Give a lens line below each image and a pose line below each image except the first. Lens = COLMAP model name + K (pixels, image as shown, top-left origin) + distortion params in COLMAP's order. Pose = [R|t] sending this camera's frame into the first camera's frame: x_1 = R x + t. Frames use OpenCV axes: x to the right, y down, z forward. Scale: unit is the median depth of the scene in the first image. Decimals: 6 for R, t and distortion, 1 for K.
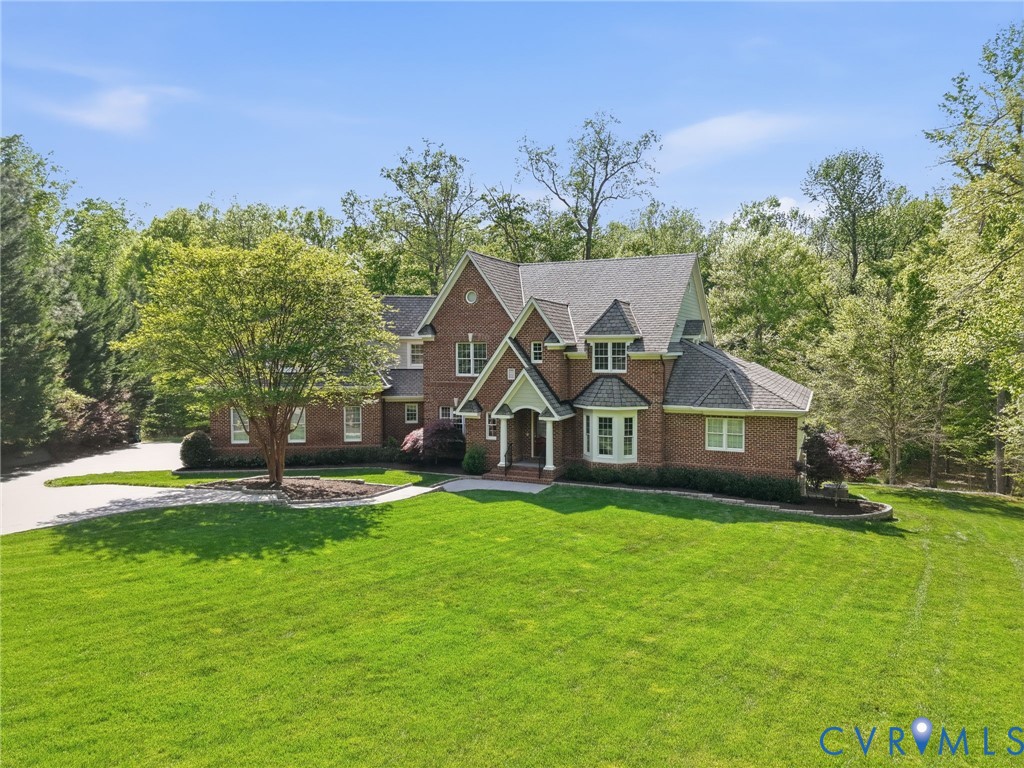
lens RADIAL K [[544.4, 0, 521.5], [0, 544.4, 380.6], [0, 0, 1]] dist [-0.000357, -0.000236]
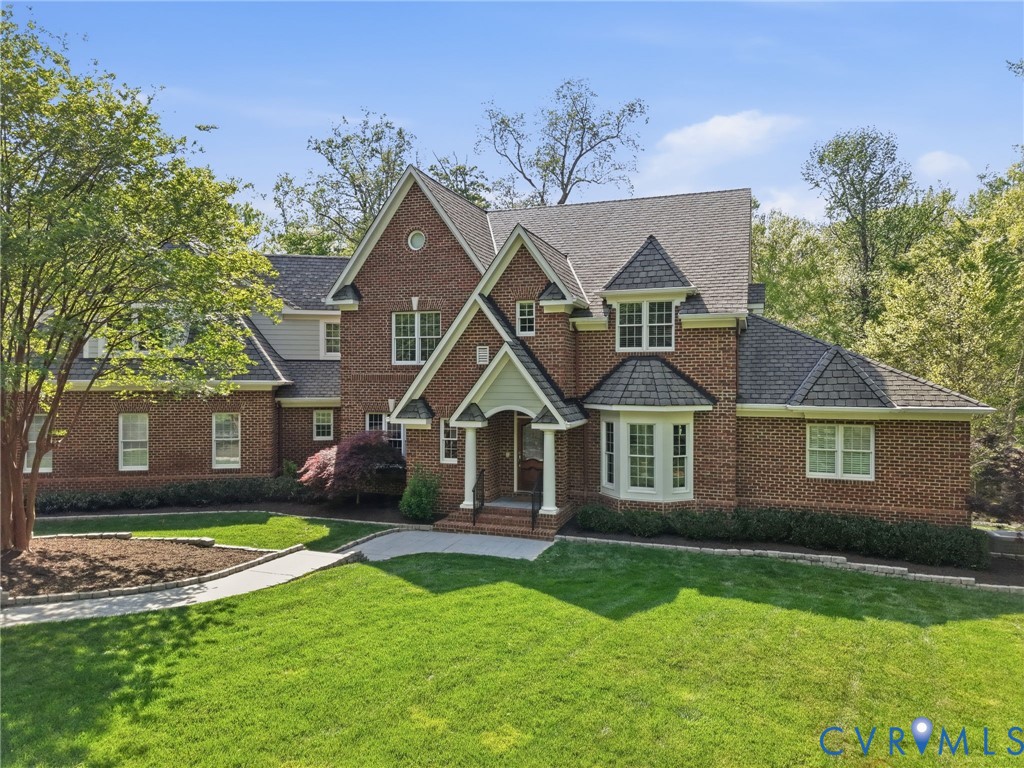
lens RADIAL K [[573.3, 0, 512.0], [0, 573.3, 384.0], [0, 0, 1]] dist [-0.002900, -0.000703]
pose [[0.997374, 0.003197, 0.072351, -0.033063], [-0.000509, 0.999310, -0.037145, 0.045301], [-0.072420, 0.037010, 0.996687, 0.371242]]
